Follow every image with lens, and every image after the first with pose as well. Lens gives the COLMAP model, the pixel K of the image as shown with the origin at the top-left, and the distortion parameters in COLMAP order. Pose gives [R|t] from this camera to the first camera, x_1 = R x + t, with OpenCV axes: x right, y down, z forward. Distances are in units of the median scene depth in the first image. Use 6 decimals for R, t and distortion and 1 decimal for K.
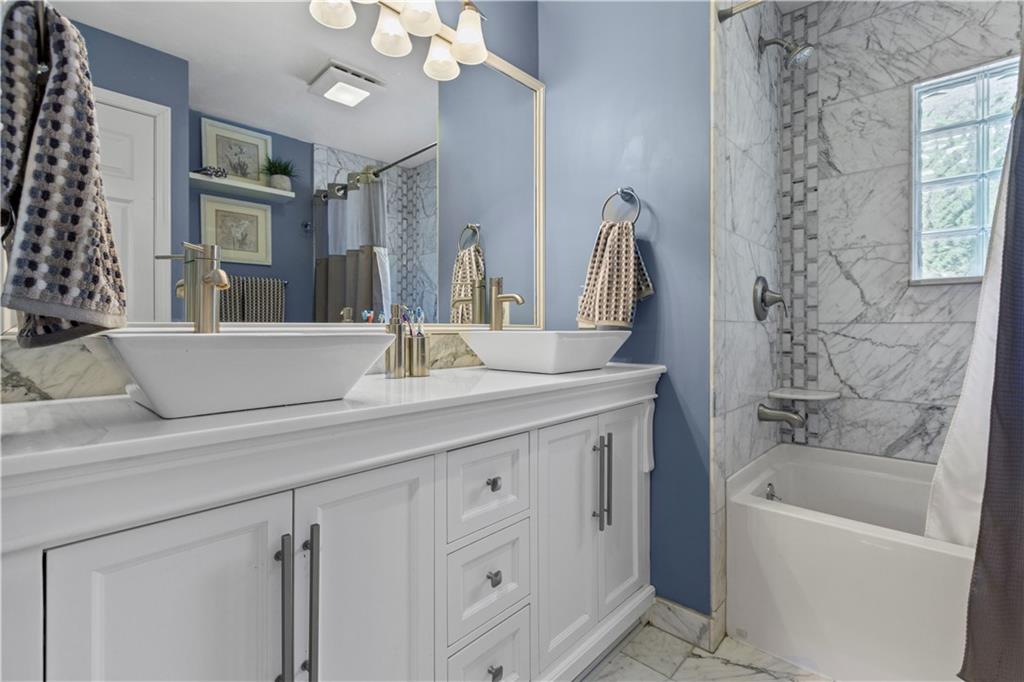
lens RADIAL K [[463.0, 0, 512.0], [0, 463.0, 341.0], [0, 0, 1]] dist [0.002198, 0.000175]
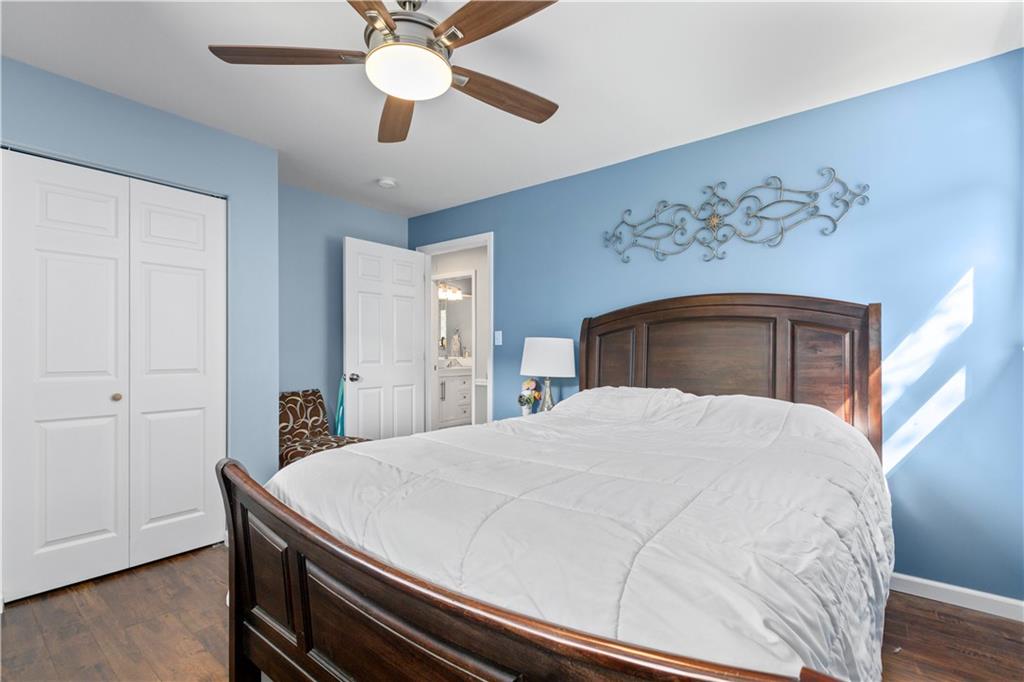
lens RADIAL K [[463.0, 0, 512.0], [0, 463.0, 341.0], [0, 0, 1]] dist [0.002198, 0.000175]
pose [[0.996316, 0.004585, 0.085640, 0.044746], [-0.001011, 0.999128, -0.041729, -0.002579], [-0.085757, 0.041489, 0.995452, -3.549326]]
